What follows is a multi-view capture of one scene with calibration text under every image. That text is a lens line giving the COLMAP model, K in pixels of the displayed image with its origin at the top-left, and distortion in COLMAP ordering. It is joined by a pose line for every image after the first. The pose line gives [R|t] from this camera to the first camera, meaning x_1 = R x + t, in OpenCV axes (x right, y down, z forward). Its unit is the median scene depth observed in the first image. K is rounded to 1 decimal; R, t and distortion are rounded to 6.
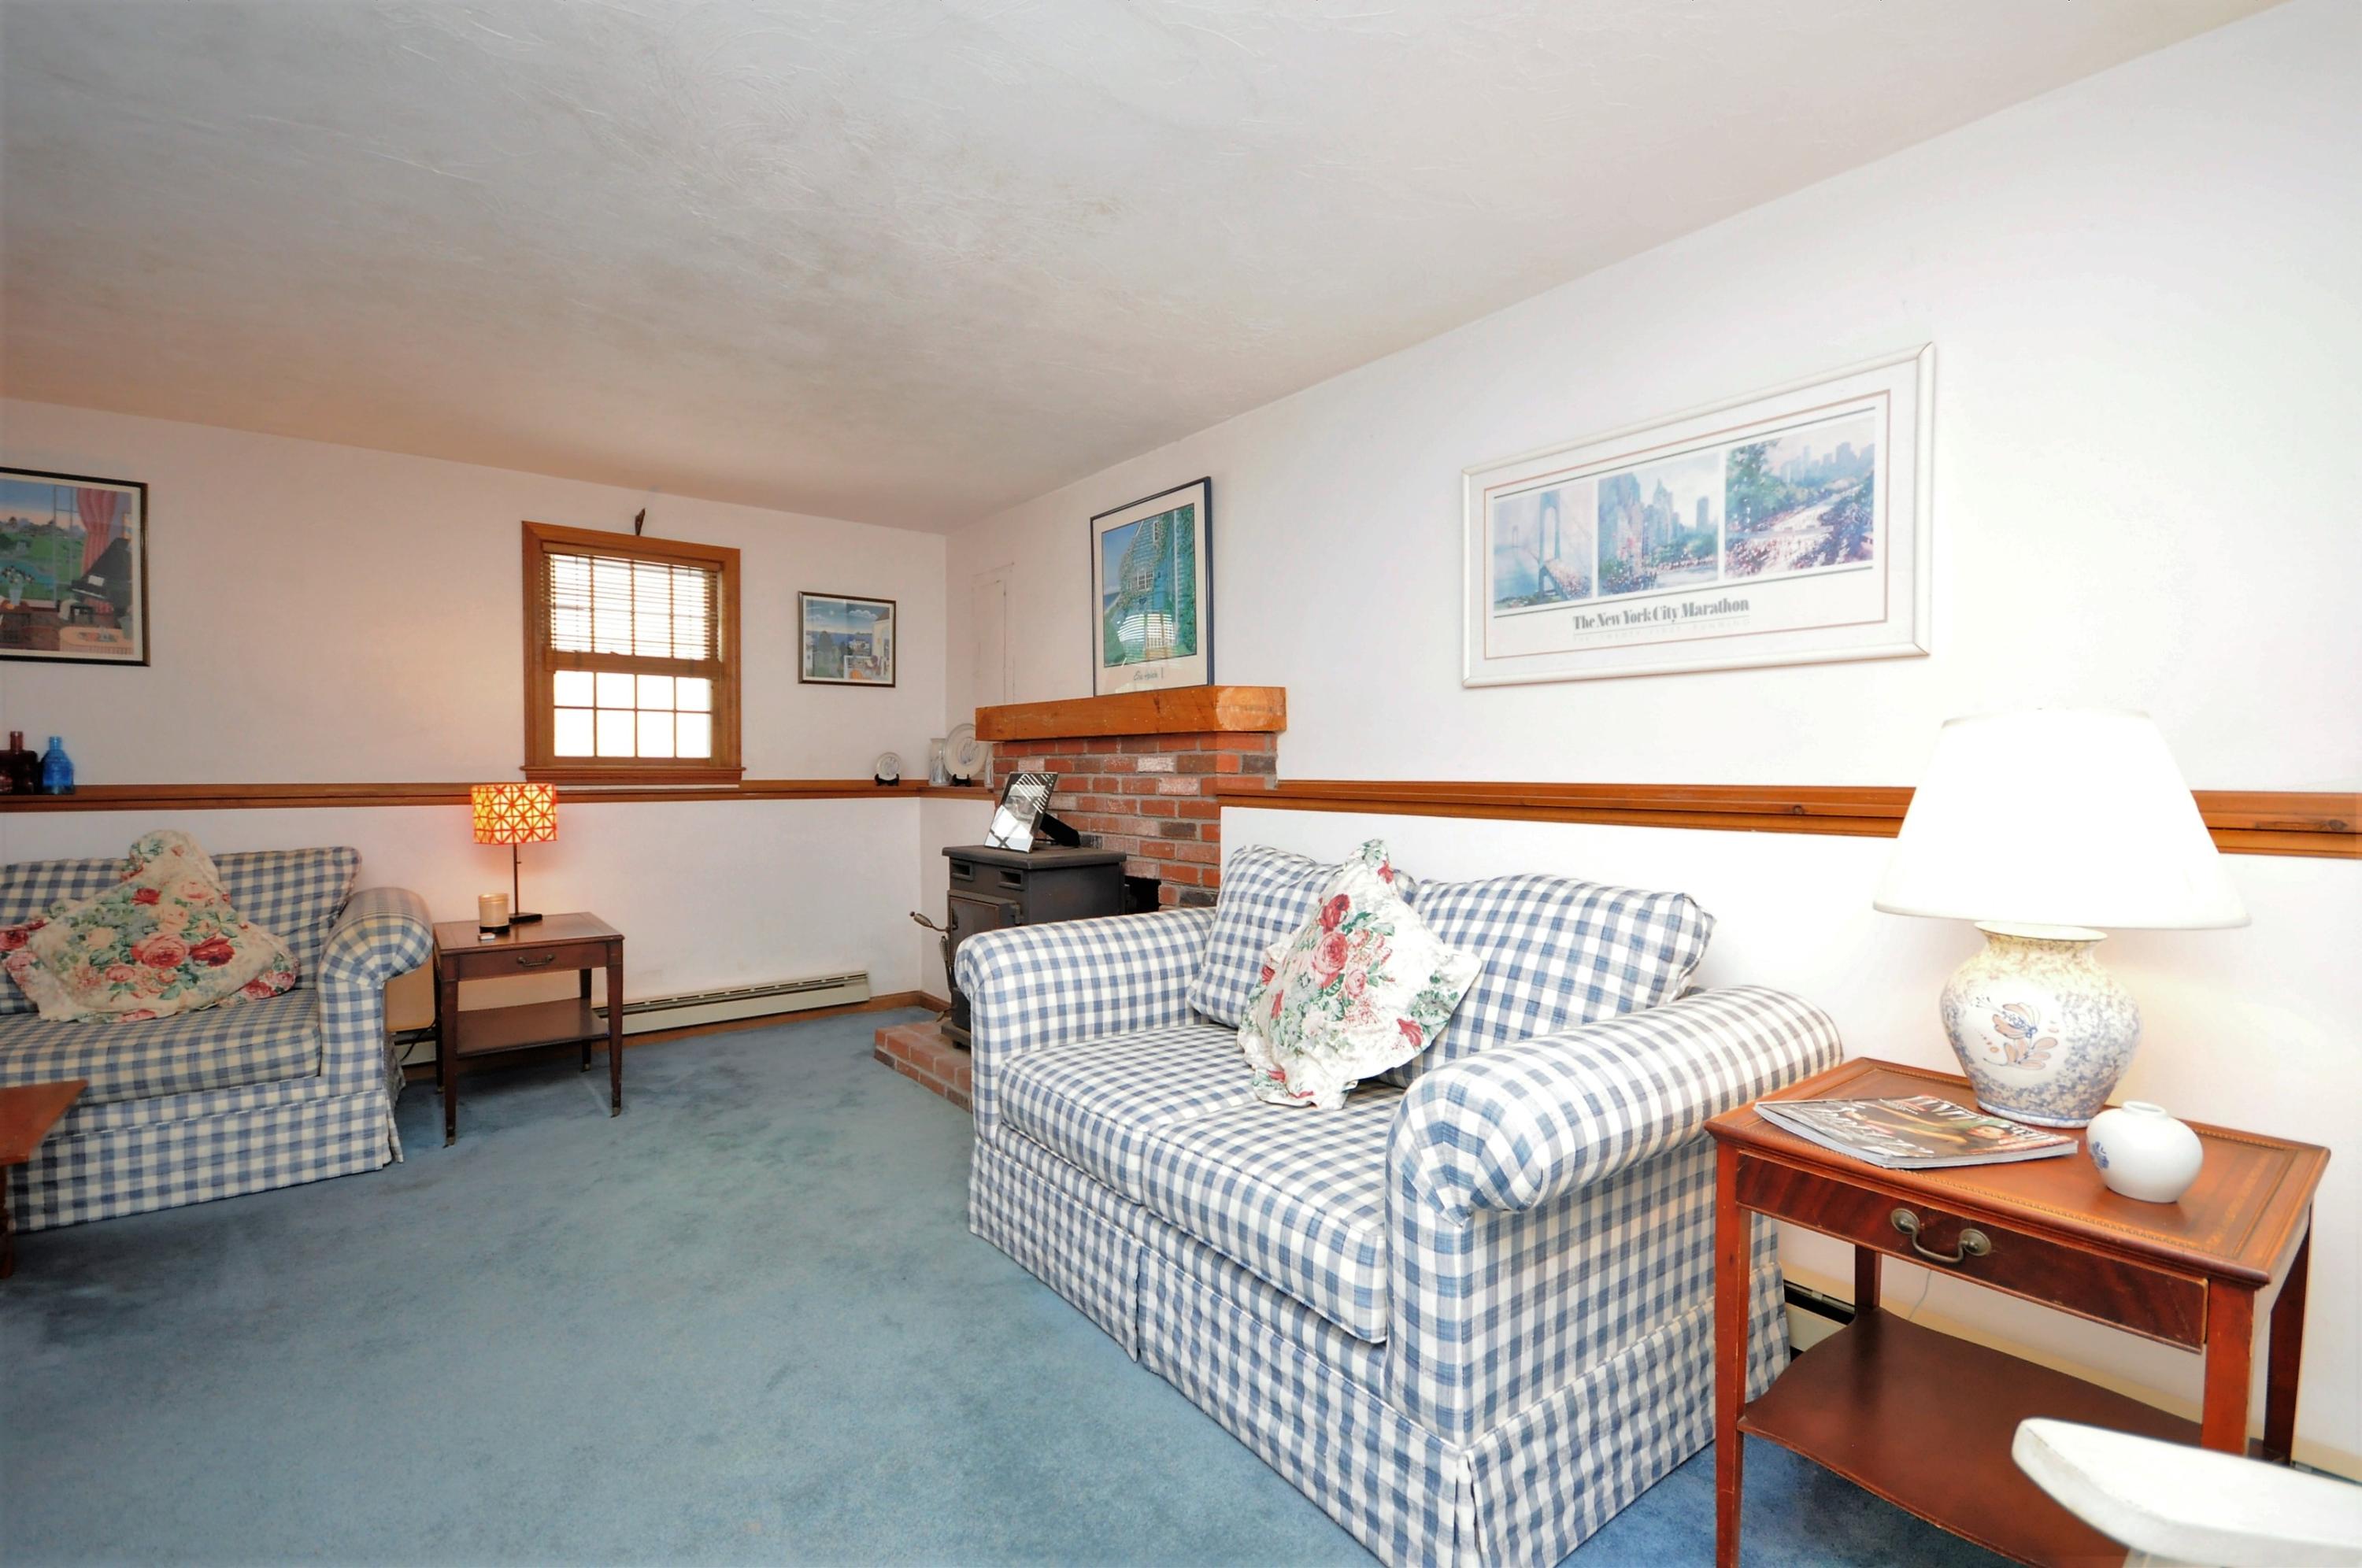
lens RADIAL K [[1032.6, 0, 1176.1], [0, 1032.6, 793.9], [0, 0, 1]] dist [0.008760, -0.011693]
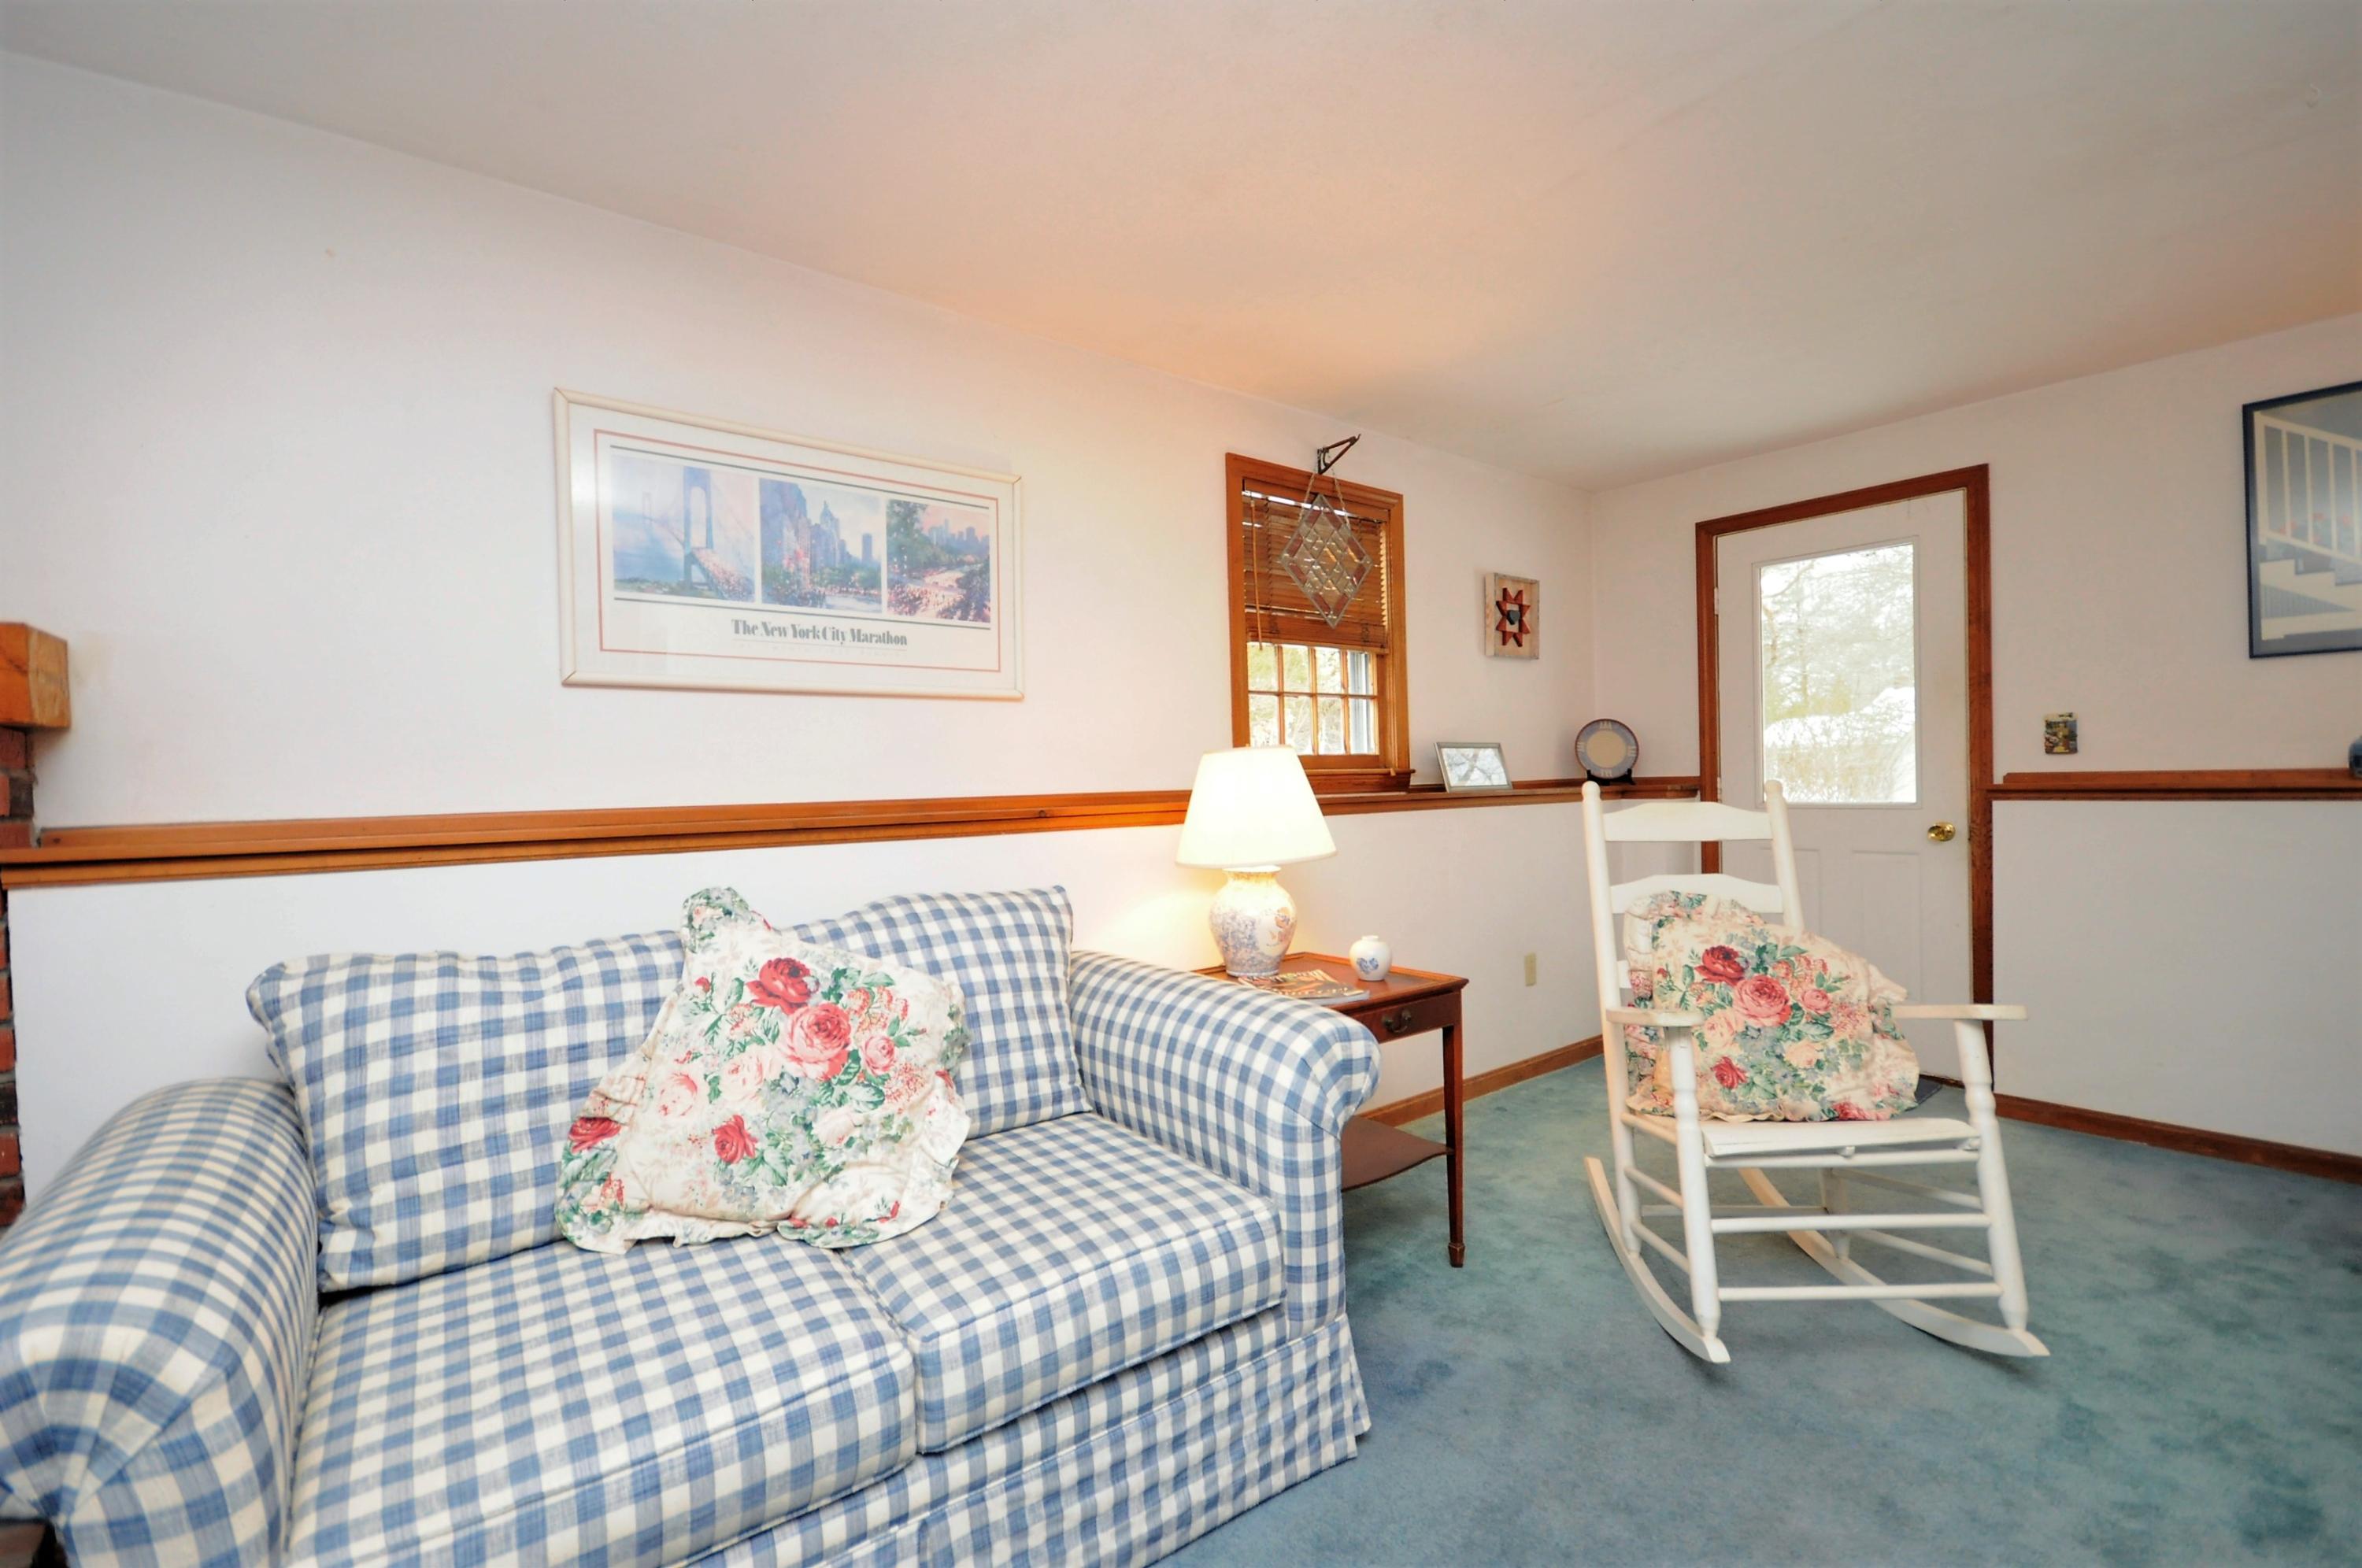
lens RADIAL K [[1032.6, 0, 1189.5], [0, 1032.6, 787.0], [0, 0, 1]] dist [0.008760, -0.011693]
pose [[-0.020645, -0.012179, 0.999713, -0.530227], [0.046510, 0.998832, 0.013129, -0.019593], [-0.998704, 0.046768, -0.020054, 0.640823]]
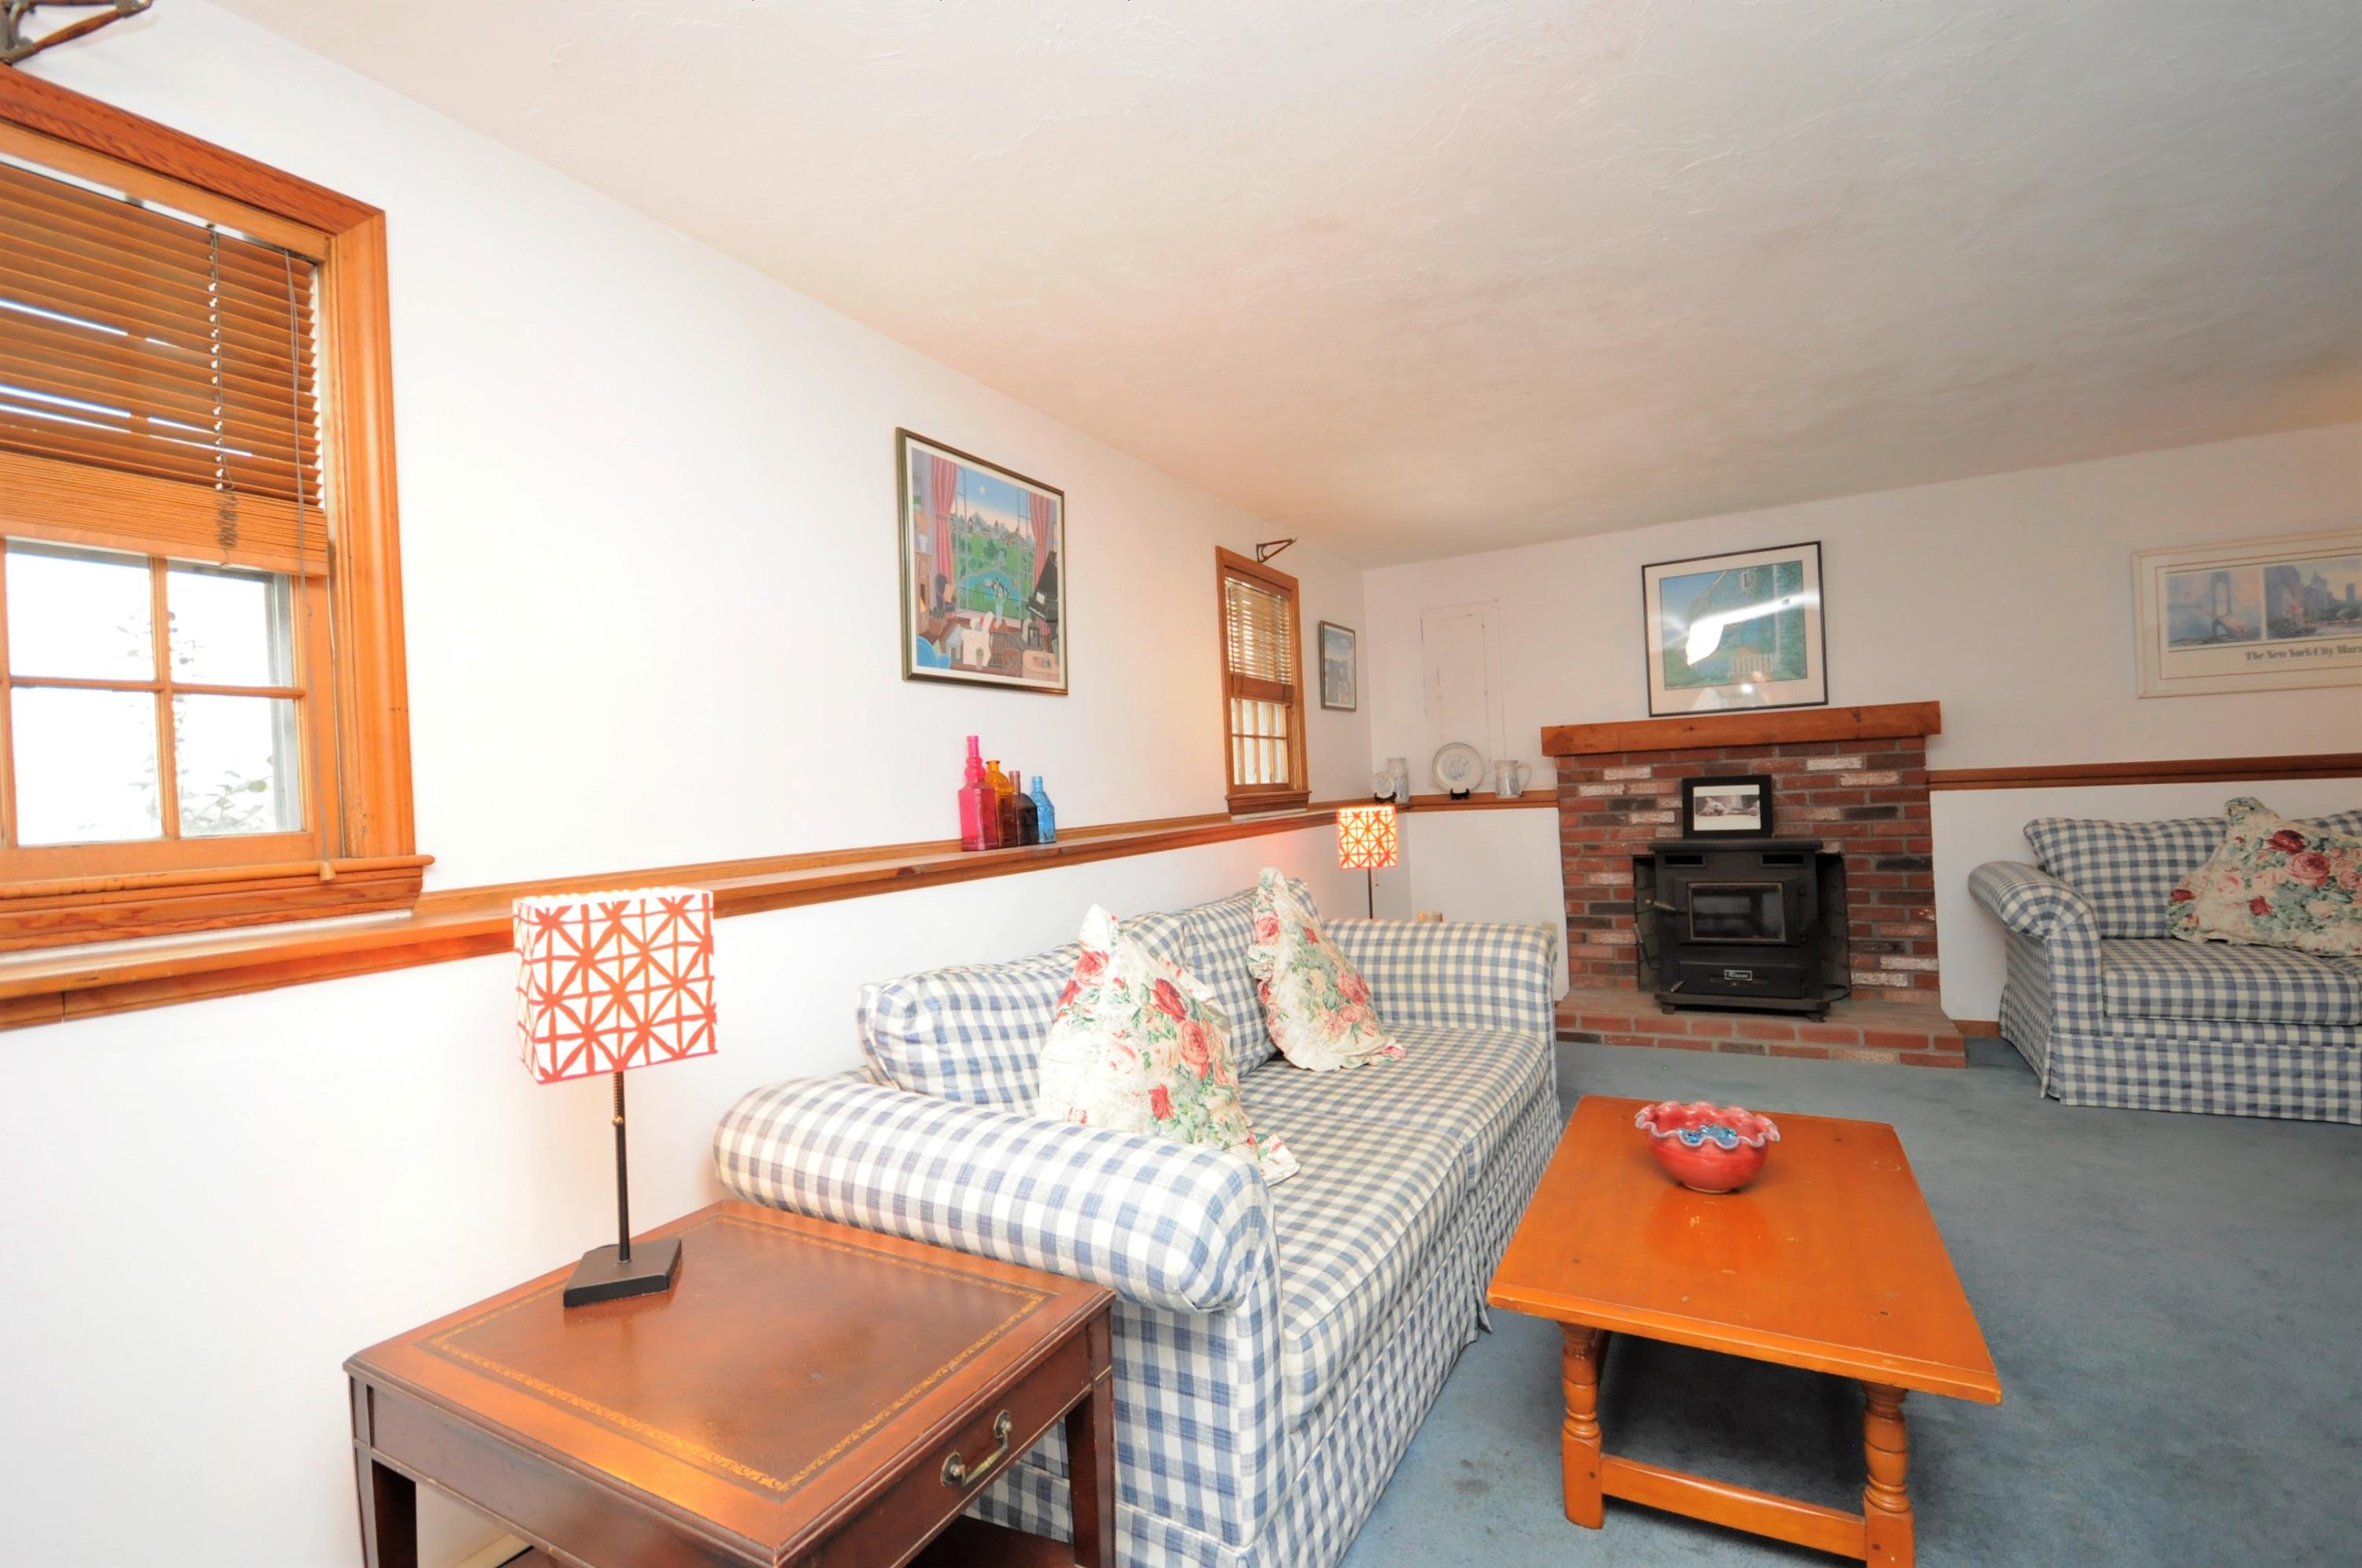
lens RADIAL K [[1032.6, 0, 1172.9], [0, 1032.6, 789.1], [0, 0, 1]] dist [0.008760, -0.011693]
pose [[0.920447, -0.045898, 0.388164, -1.774449], [0.058710, 0.998050, -0.021205, -0.025680], [-0.386433, 0.042307, 0.921346, 0.198804]]
